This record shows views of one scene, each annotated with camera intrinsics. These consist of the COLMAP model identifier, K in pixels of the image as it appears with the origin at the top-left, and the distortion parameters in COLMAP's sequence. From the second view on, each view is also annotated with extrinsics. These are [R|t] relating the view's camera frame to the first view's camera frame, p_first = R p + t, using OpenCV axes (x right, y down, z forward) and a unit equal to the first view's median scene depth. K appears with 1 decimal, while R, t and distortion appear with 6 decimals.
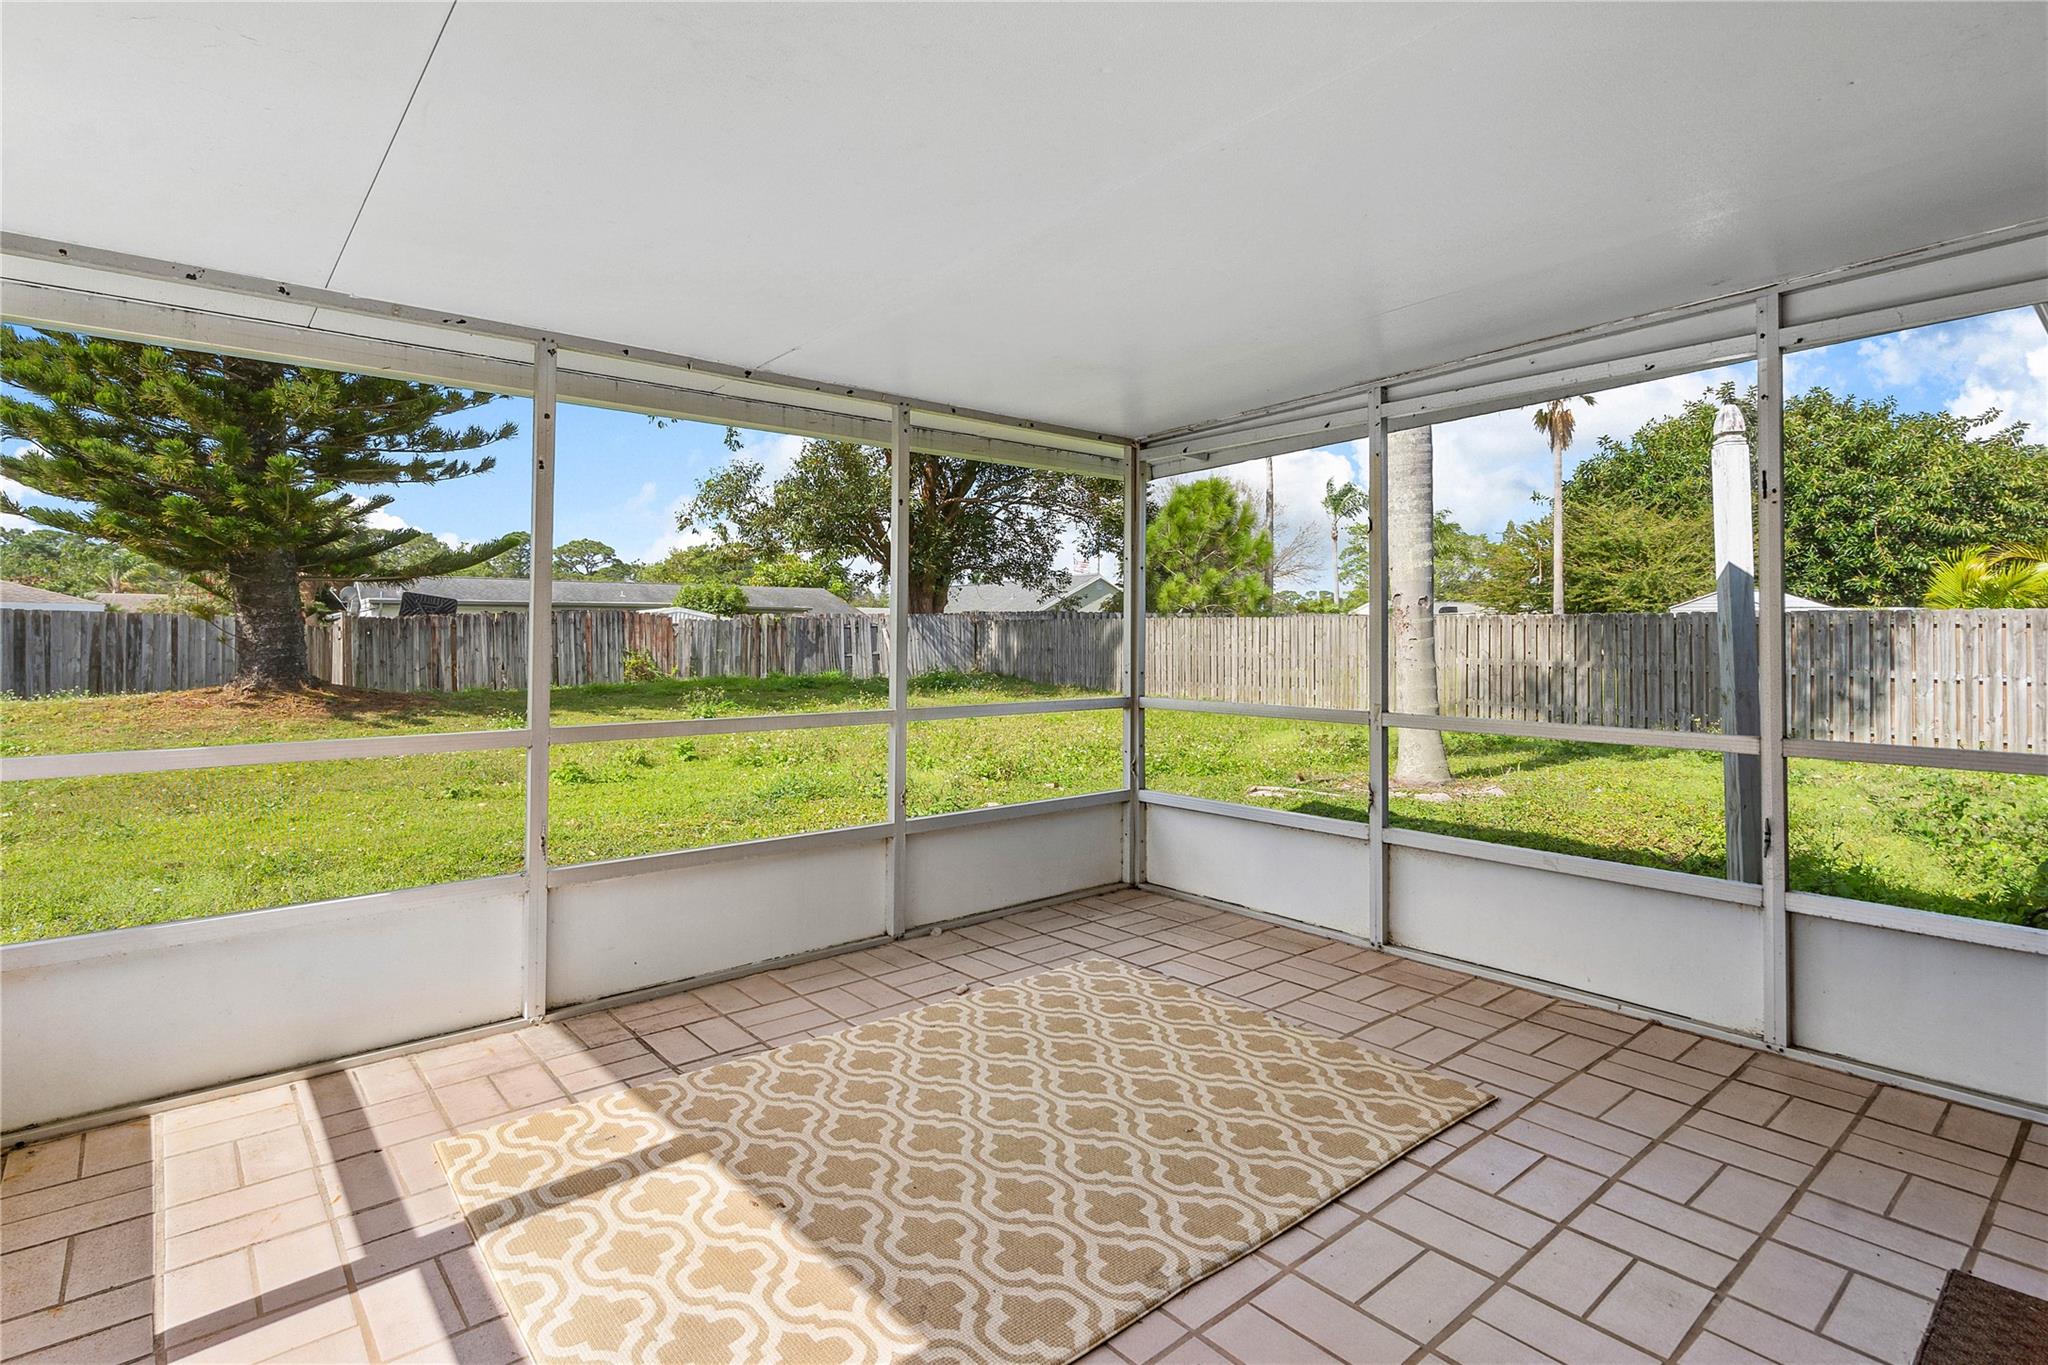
lens RADIAL K [[980.0, 0, 1006.9], [0, 980.0, 657.9], [0, 0, 1]] dist [-0.004967, 0.000788]
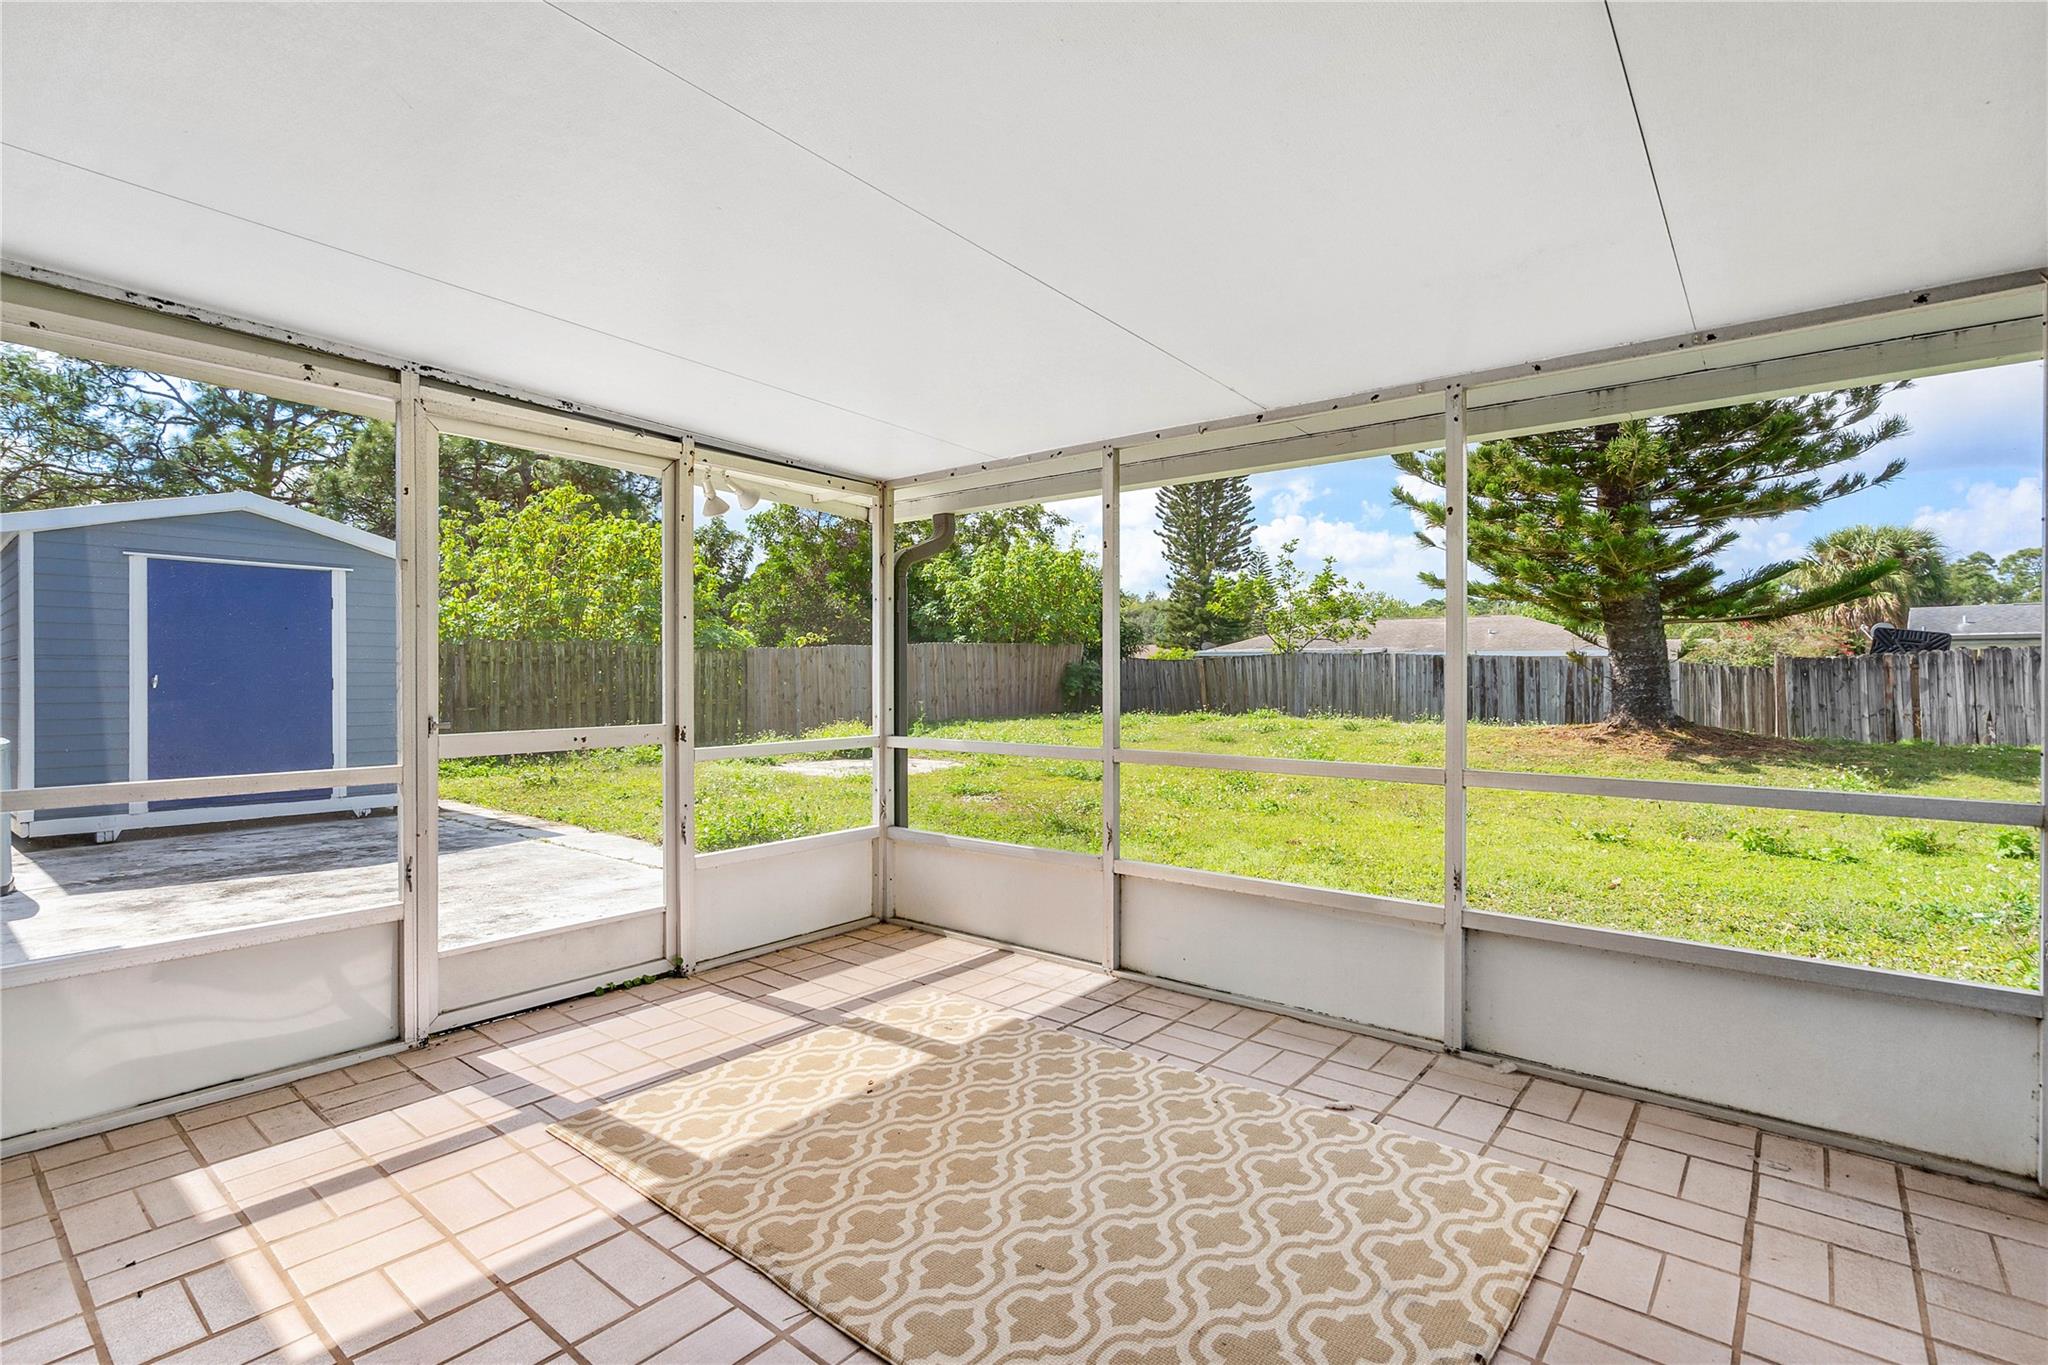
lens RADIAL K [[965.4, 0, 992.6], [0, 965.4, 674.5], [0, 0, 1]] dist [-0.002986, -0.000555]
pose [[0.186902, -0.001105, -0.982378, 0.720442], [-0.024353, 0.999687, -0.005758, -0.010558], [0.982077, 0.025000, 0.186817, 0.581110]]
